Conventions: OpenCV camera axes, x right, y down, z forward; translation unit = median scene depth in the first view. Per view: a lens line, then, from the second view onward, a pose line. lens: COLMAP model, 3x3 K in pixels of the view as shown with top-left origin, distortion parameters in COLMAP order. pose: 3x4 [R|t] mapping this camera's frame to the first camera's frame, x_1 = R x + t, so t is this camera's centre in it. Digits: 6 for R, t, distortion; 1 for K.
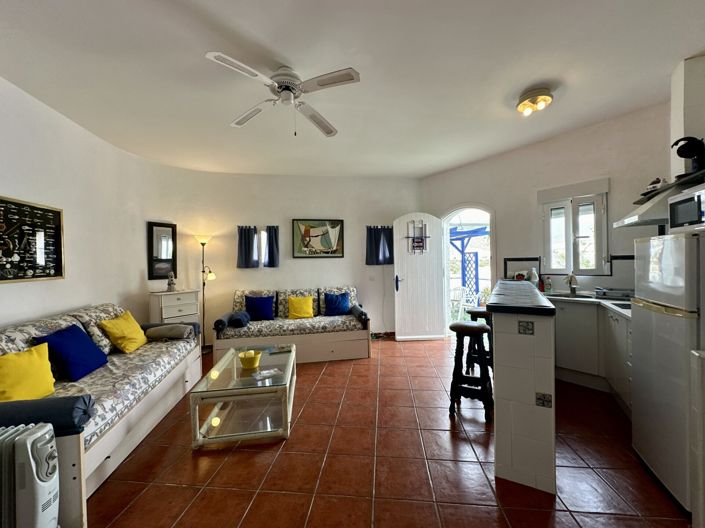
lens RADIAL K [[282.6, 0, 352.3], [0, 282.6, 263.5], [0, 0, 1]] dist [-0.004142, 0.000639]
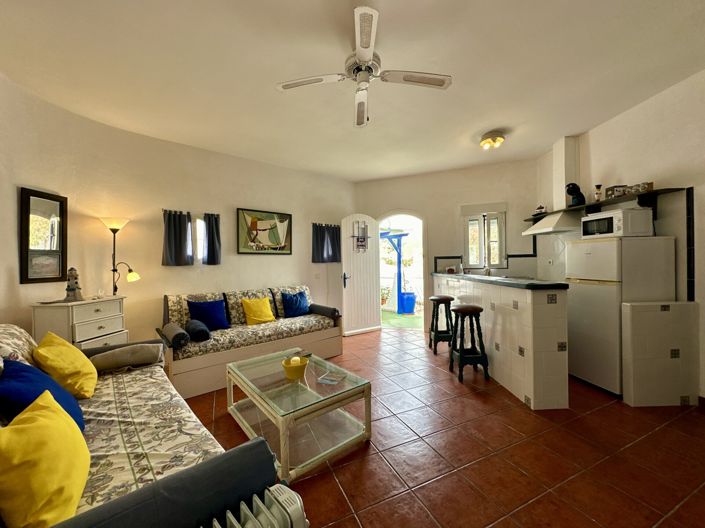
lens RADIAL K [[282.6, 0, 353.2], [0, 282.6, 263.1], [0, 0, 1]] dist [-0.004142, 0.000639]
pose [[0.857285, 0.003320, 0.514831, -0.377244], [0.003994, 0.999906, -0.013098, 0.022192], [-0.514826, 0.013285, 0.857192, 0.106154]]
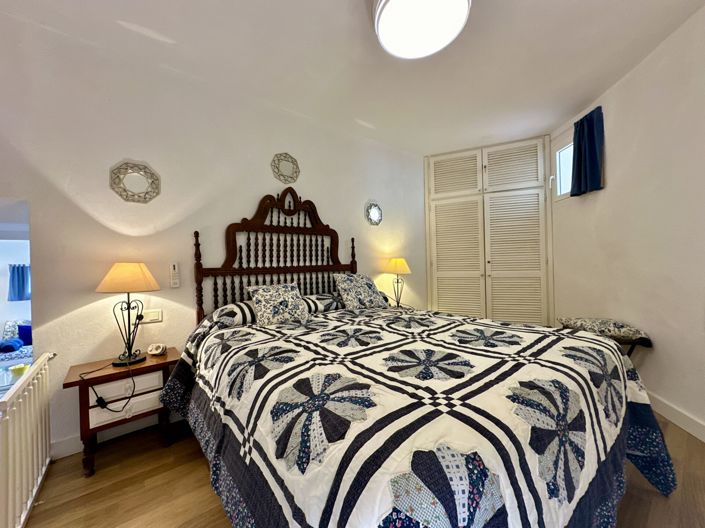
lens RADIAL K [[282.6, 0, 354.4], [0, 282.6, 260.7], [0, 0, 1]] dist [-0.004142, 0.000639]
pose [[0.876638, -0.000993, 0.481149, 0.289236], [0.005166, 0.999960, -0.007347, -0.139170], [-0.481122, 0.008926, 0.876608, -0.714104]]
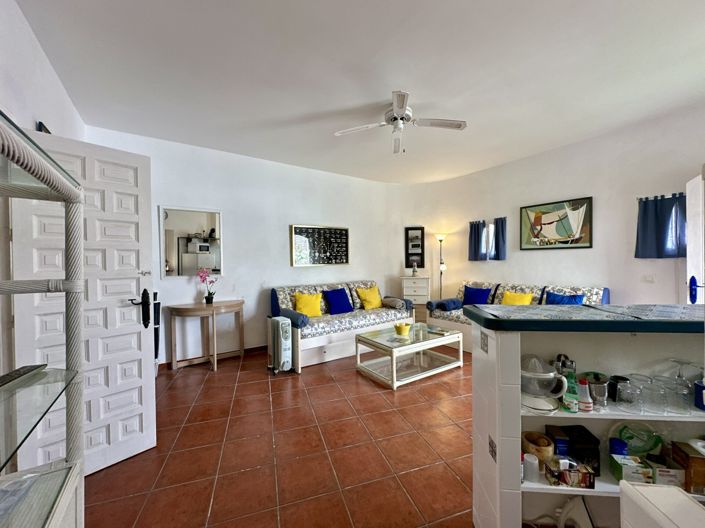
lens RADIAL K [[282.6, 0, 352.5], [0, 282.6, 263.9], [0, 0, 1]] dist [-0.004142, 0.000639]
pose [[0.407337, 0.021900, -0.913015, 0.432805], [0.001958, 0.999689, 0.024853, 0.001229], [0.913276, -0.011911, 0.407167, 0.146630]]
